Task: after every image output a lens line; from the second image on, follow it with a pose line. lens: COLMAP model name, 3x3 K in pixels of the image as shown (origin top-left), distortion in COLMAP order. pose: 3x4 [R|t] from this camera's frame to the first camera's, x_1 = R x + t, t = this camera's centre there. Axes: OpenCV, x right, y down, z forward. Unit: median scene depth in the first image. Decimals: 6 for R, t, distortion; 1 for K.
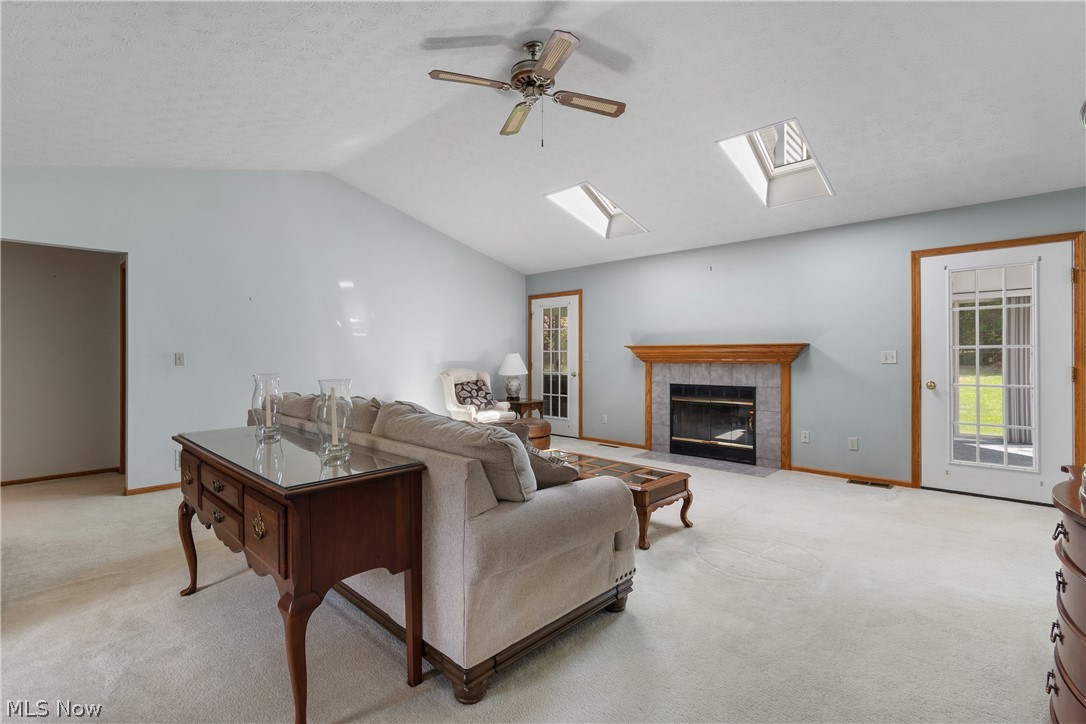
lens RADIAL K [[502.6, 0, 522.6], [0, 502.6, 357.6], [0, 0, 1]] dist [-0.000466, -0.000091]
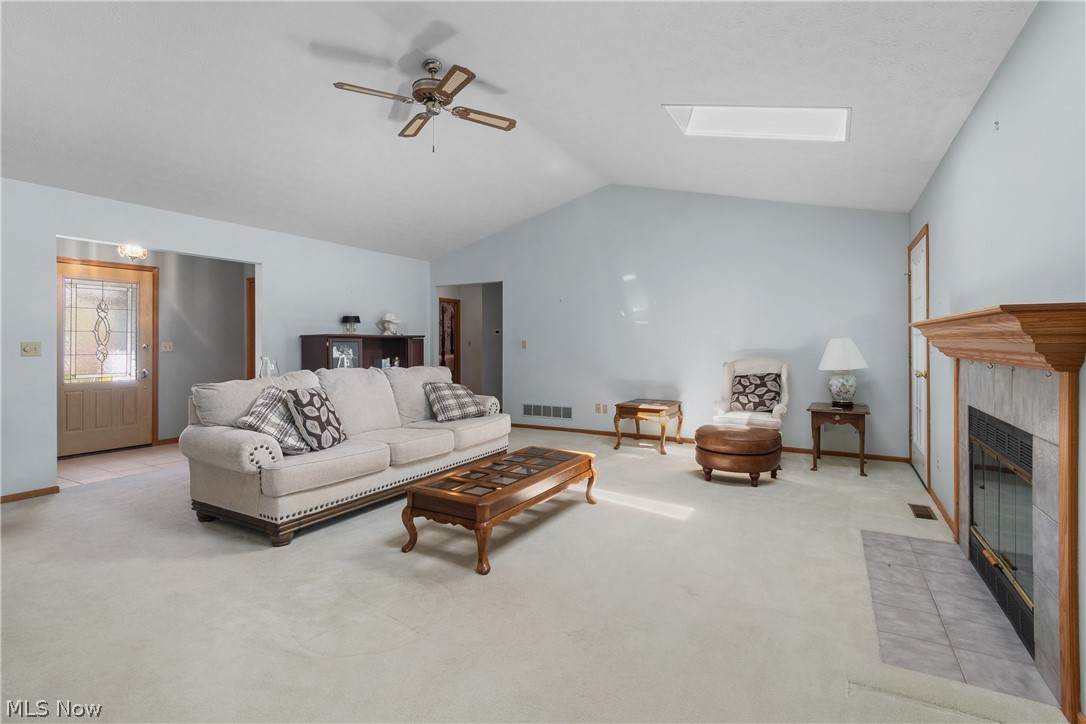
lens RADIAL K [[496.2, 0, 556.4], [0, 496.2, 338.3], [0, 0, 1]] dist [-0.001150, -0.000173]
pose [[0.274600, -0.005304, -0.961544, 0.637163], [-0.001069, 0.999982, -0.005821, -0.005707], [0.961558, 0.002626, 0.274590, 0.533544]]
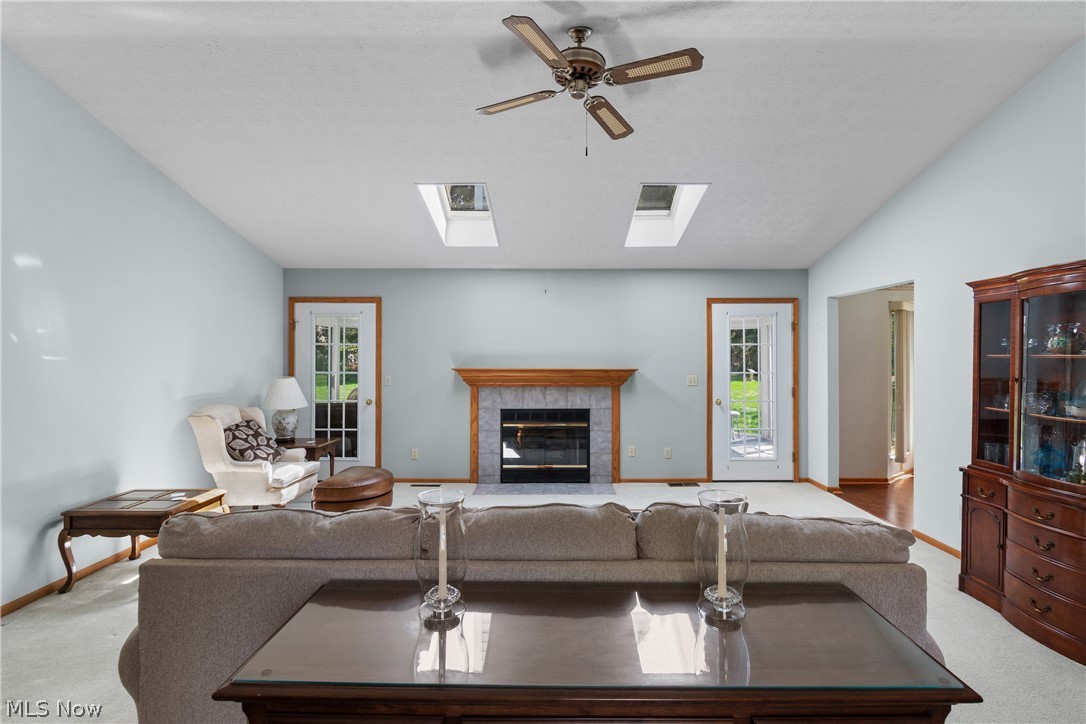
lens RADIAL K [[536.5, 0, 559.9], [0, 536.5, 354.8], [0, 0, 1]] dist [-0.001333, -0.000480]
pose [[0.711710, 0.002553, 0.702469, -0.339342], [0.001130, 0.999988, -0.004779, -0.045304], [-0.702472, 0.004195, 0.711699, 0.216386]]
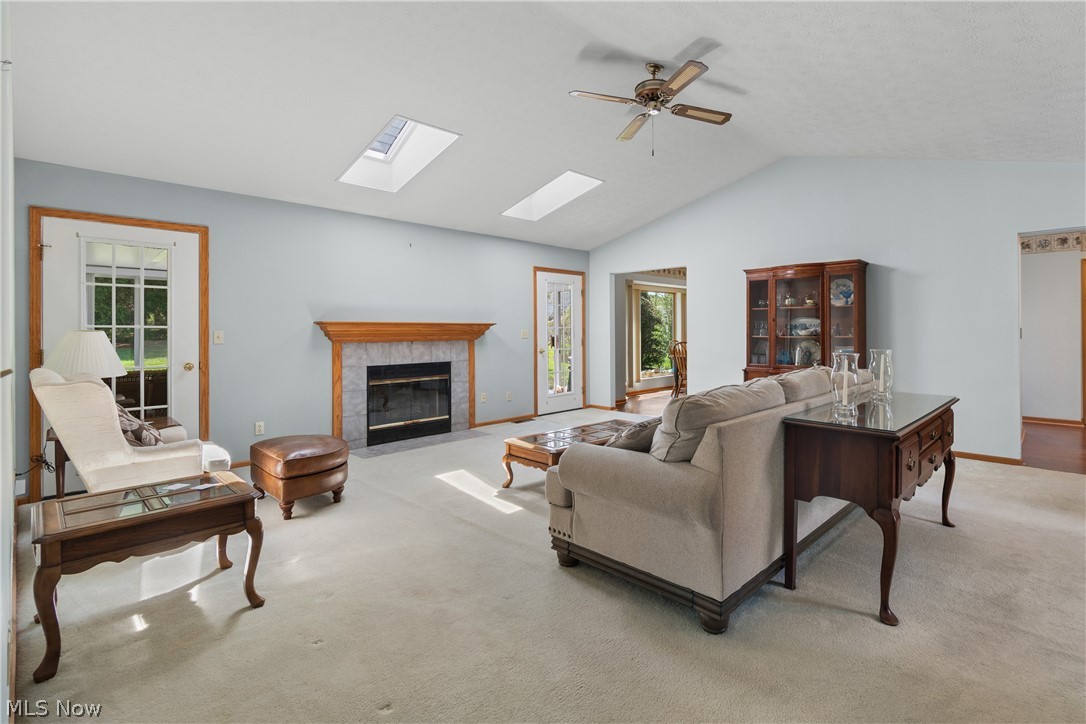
lens RADIAL K [[530.0, 0, 595.7], [0, 530.0, 329.2], [0, 0, 1]] dist [-0.002529, -0.000459]
pose [[-0.058928, 0.005755, 0.998246, -0.658838], [0.009100, 0.999945, -0.005228, -0.003878], [-0.998221, 0.008776, -0.058978, 0.676867]]
